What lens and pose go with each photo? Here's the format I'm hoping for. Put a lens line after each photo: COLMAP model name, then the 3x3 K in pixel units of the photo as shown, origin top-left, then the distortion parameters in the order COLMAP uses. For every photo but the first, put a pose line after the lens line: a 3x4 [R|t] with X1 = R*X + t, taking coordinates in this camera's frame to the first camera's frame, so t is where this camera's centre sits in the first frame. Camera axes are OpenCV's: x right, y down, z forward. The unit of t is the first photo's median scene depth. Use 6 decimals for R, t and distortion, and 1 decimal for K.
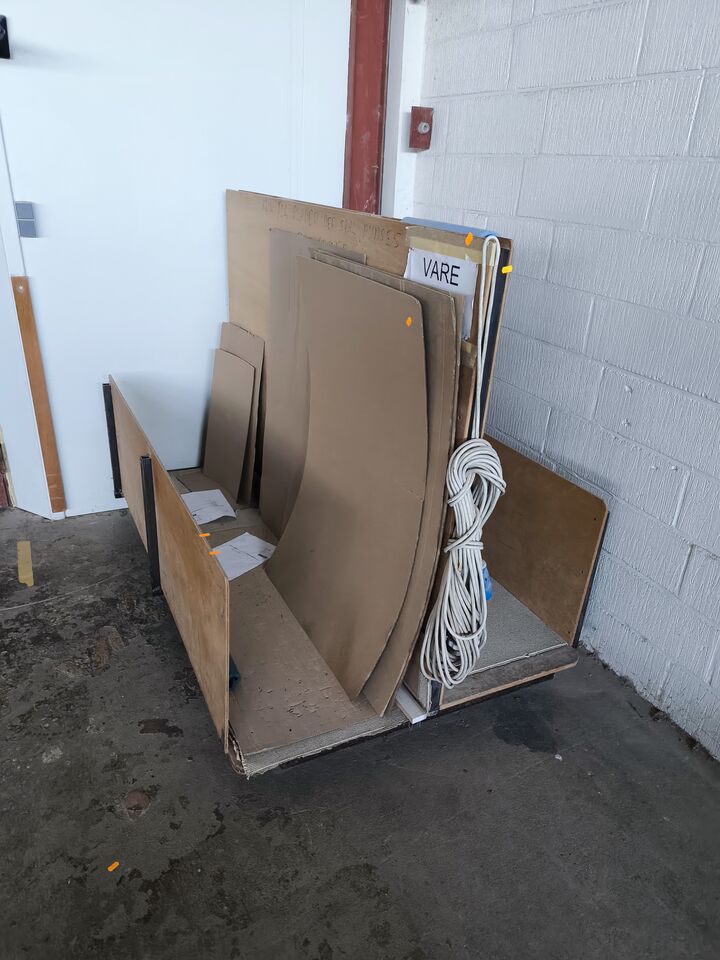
lens RADIAL K [[674.9, 0, 354.1], [0, 674.9, 489.8], [0, 0, 1]] dist [0.033261, -0.031432]
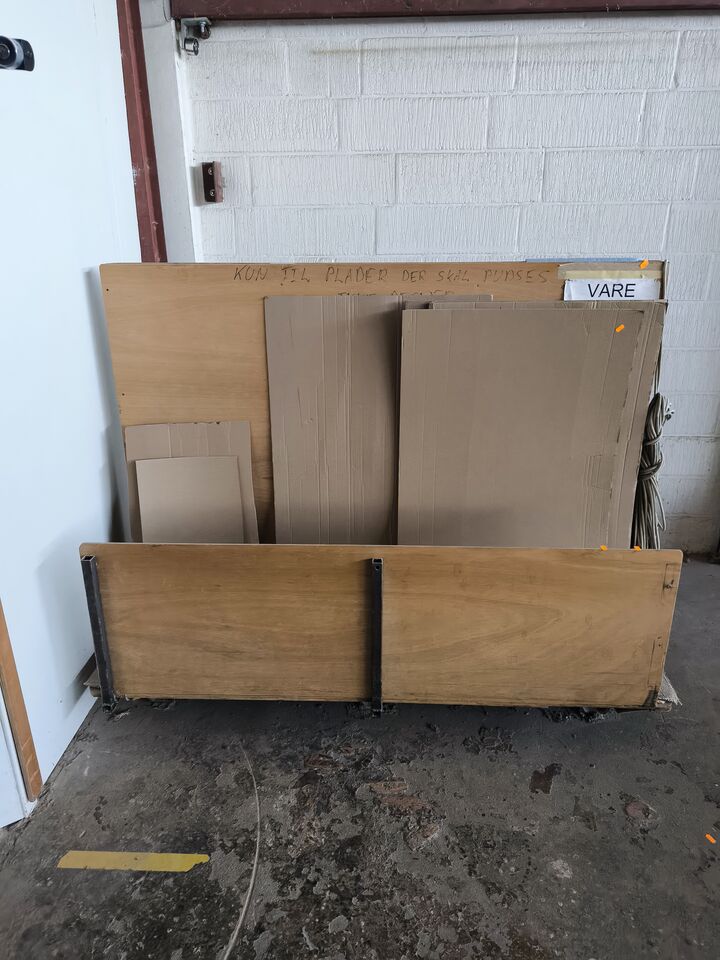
lens RADIAL K [[674.9, 0, 357.7], [0, 674.9, 472.1], [0, 0, 1]] dist [0.033261, -0.031432]
pose [[0.479406, -0.365038, 0.798070, -1.045154], [0.408653, 0.897633, 0.165098, -0.327579], [-0.776641, 0.246985, 0.579505, 0.523341]]
